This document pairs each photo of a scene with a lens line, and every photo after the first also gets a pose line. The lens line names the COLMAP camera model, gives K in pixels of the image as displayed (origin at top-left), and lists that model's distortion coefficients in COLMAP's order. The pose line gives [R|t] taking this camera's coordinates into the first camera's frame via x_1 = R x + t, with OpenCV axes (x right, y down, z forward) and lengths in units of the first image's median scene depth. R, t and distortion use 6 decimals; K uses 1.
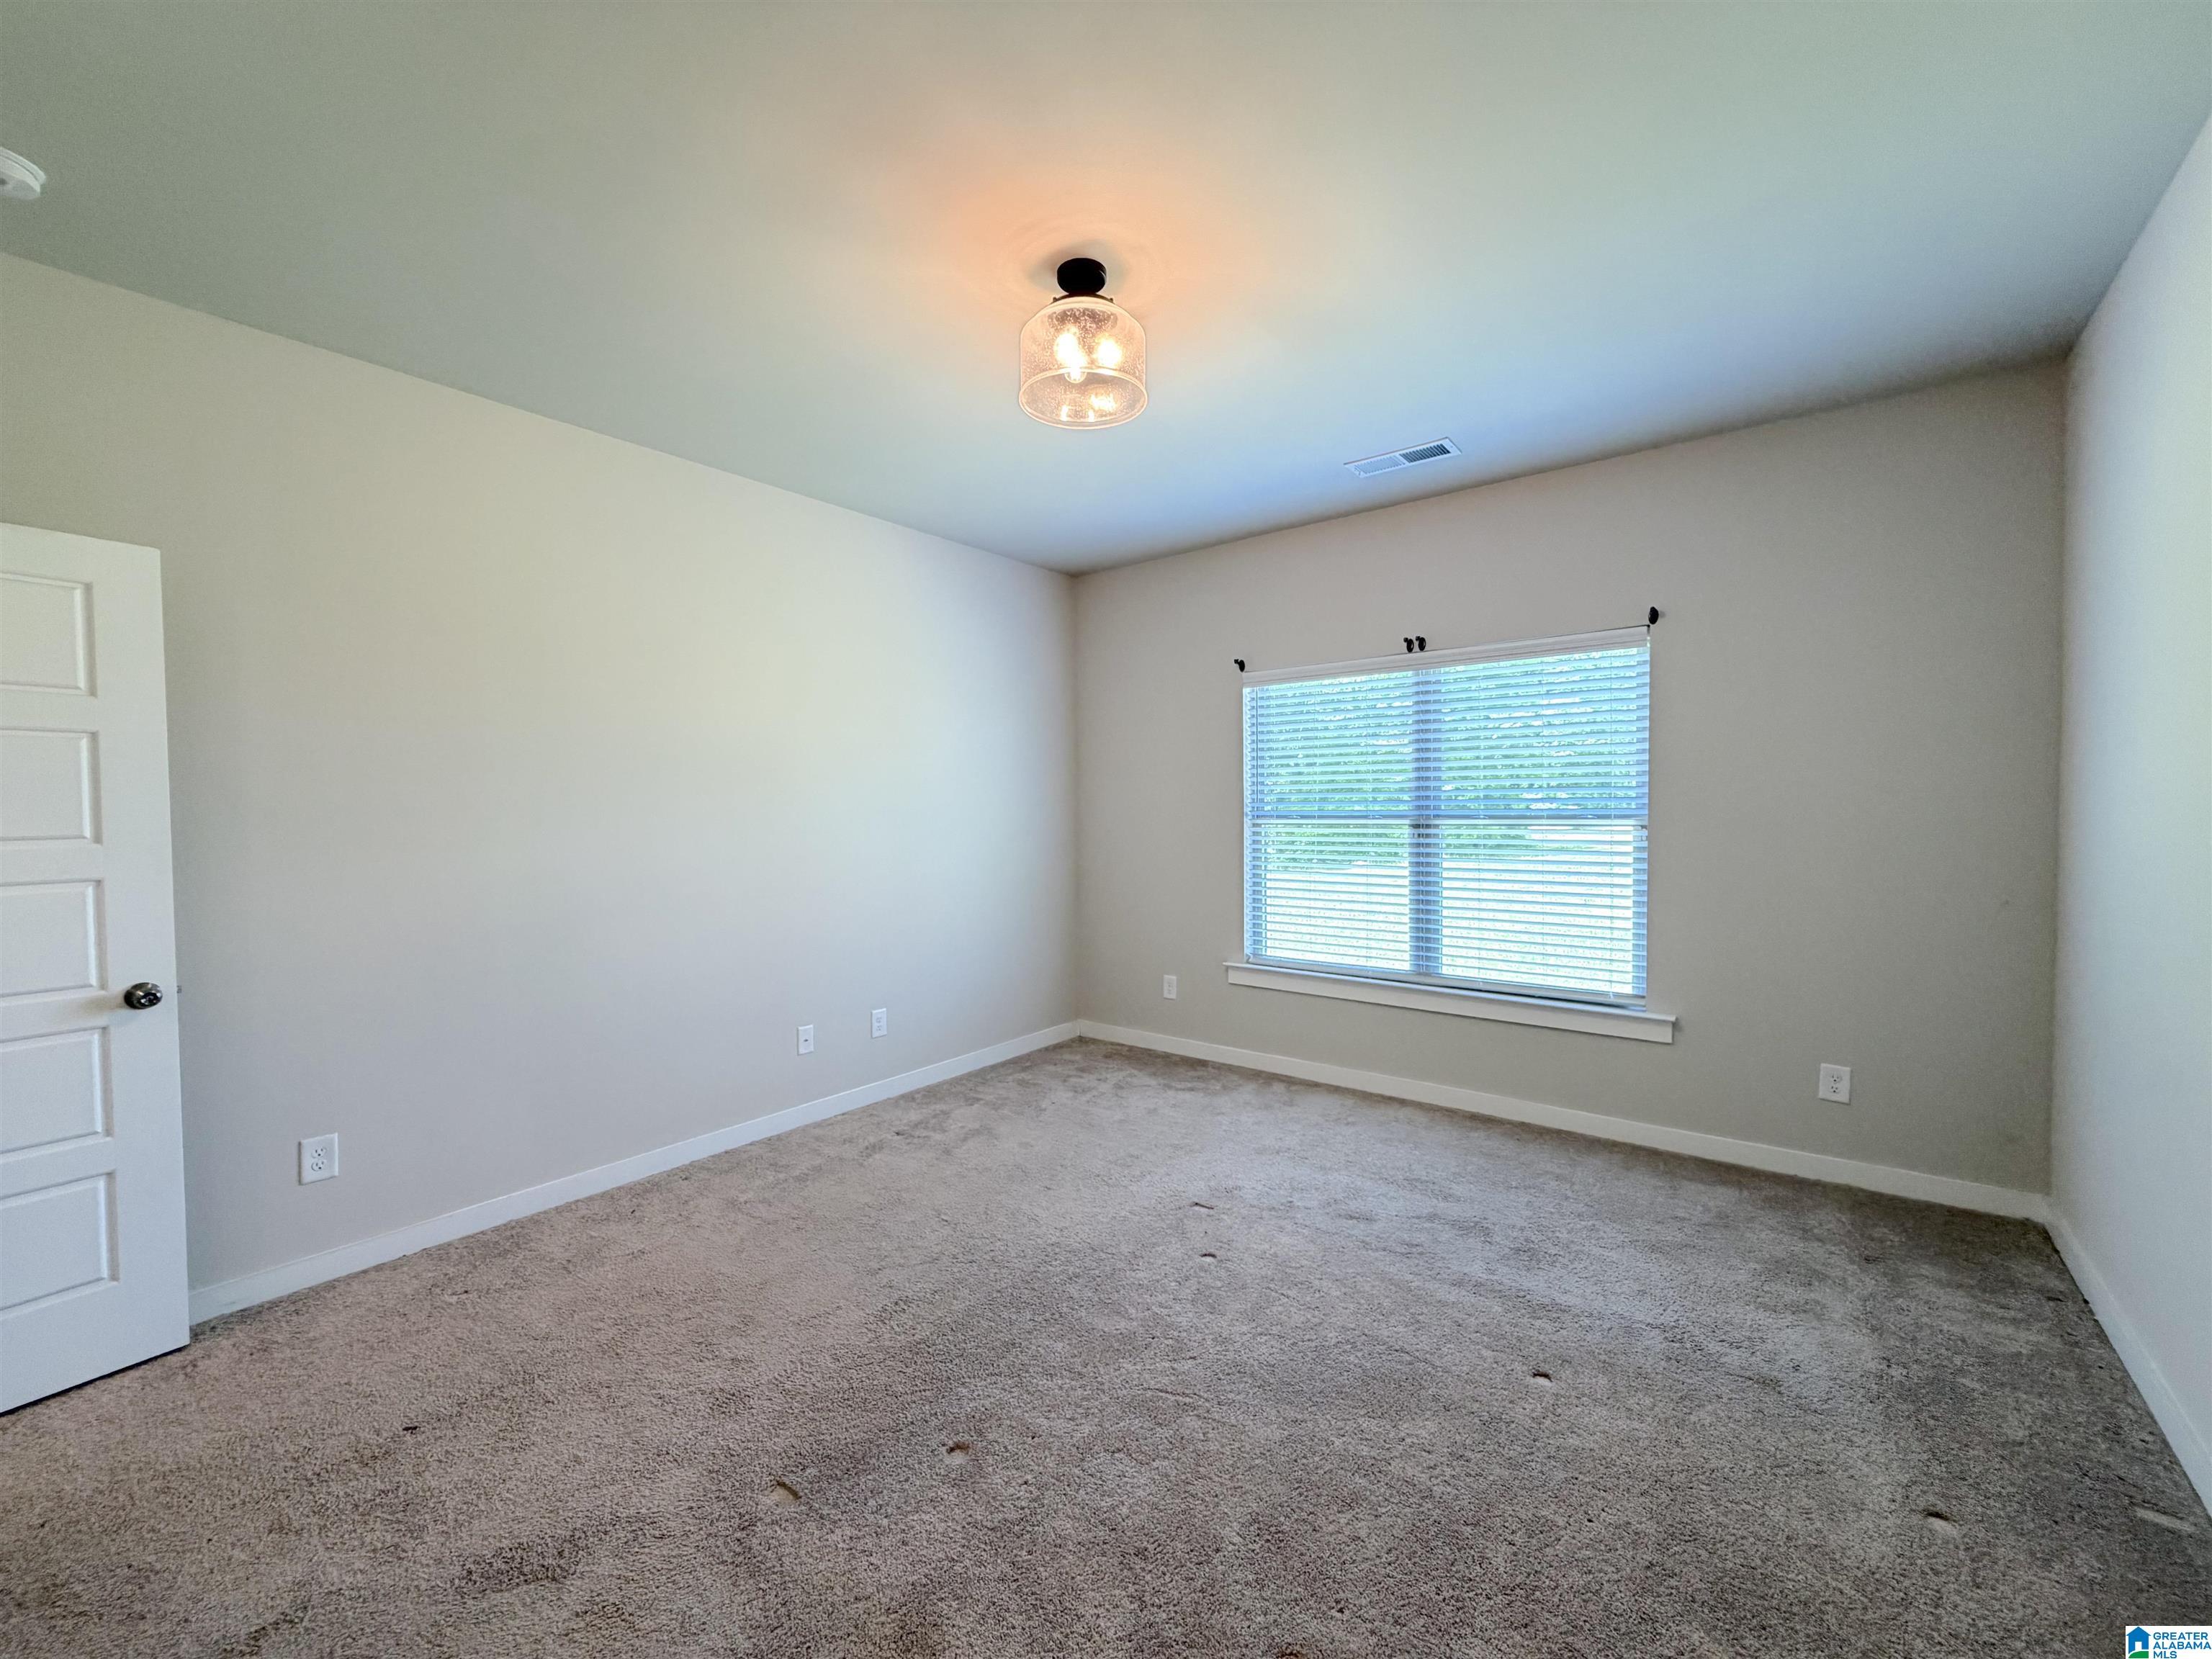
lens RADIAL K [[893.9, 0, 1103.8], [0, 893.9, 823.6], [0, 0, 1]] dist [-0.001639, -0.000015]
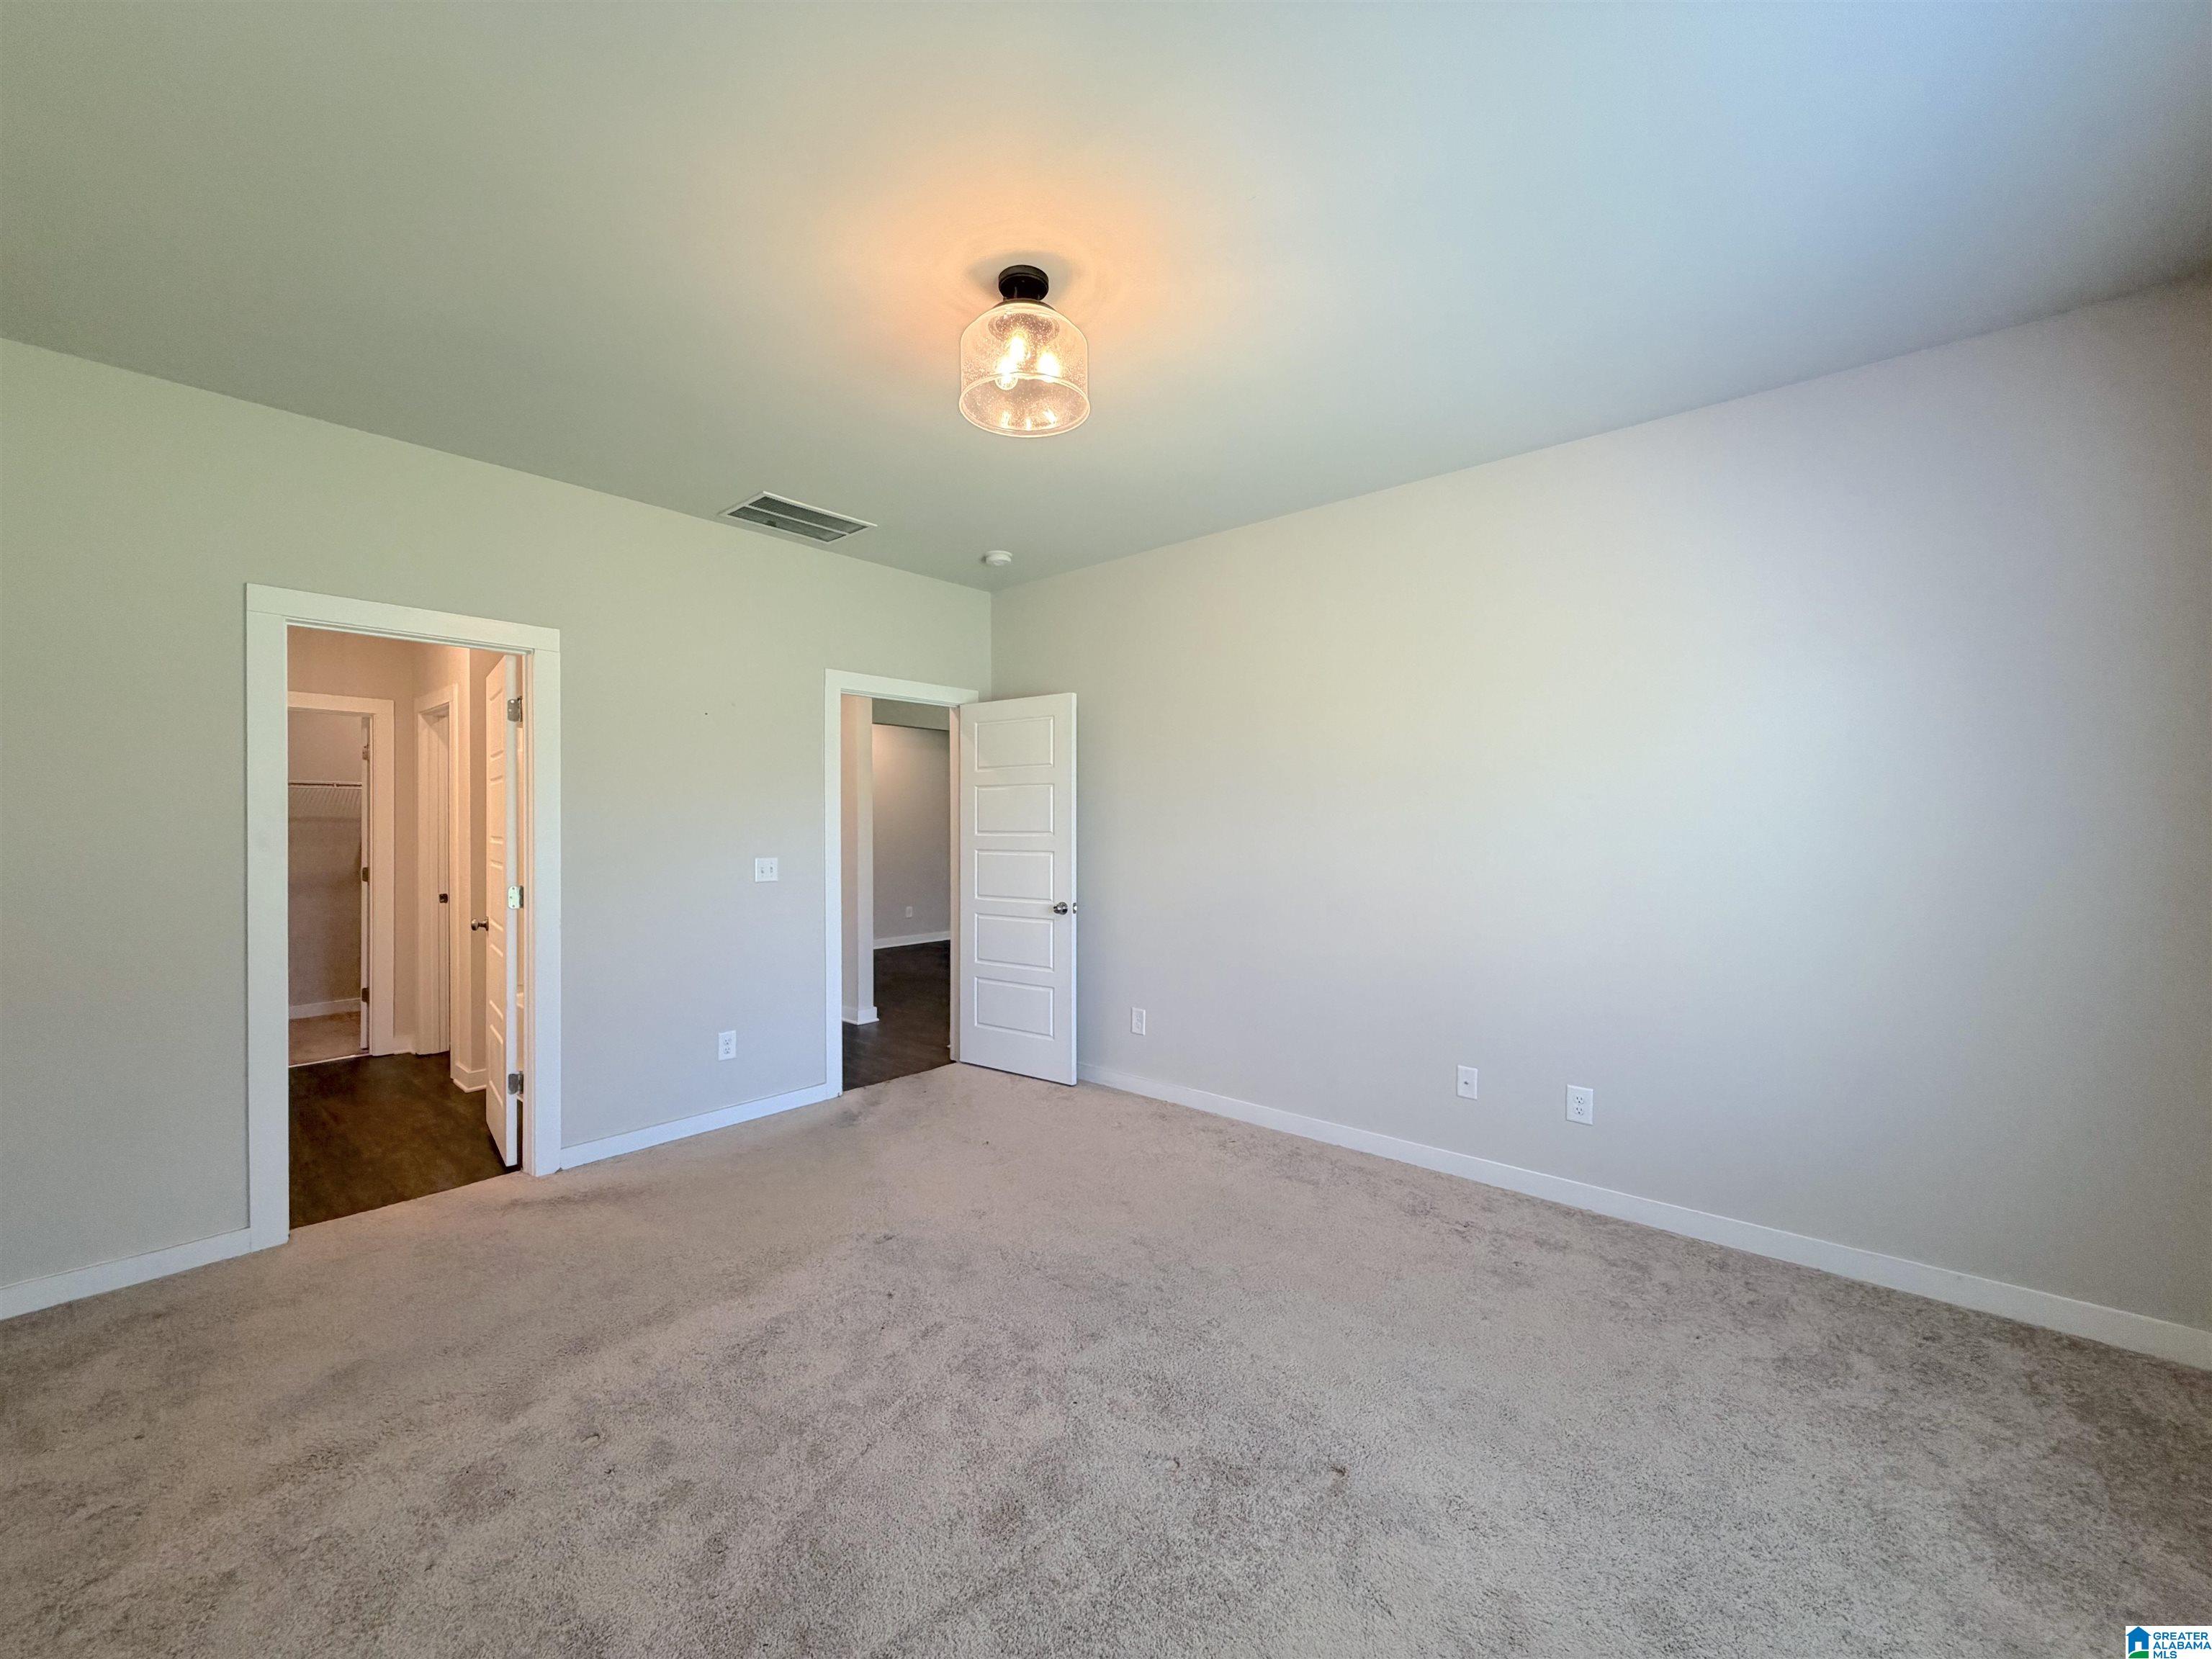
lens RADIAL K [[893.9, 0, 1097.1], [0, 893.9, 828.9], [0, 0, 1]] dist [-0.001639, -0.000015]
pose [[-0.068646, 0.012040, -0.997568, 0.571709], [-0.021443, 0.999678, 0.013541, -0.013542], [0.997411, 0.022321, -0.068365, 0.687996]]
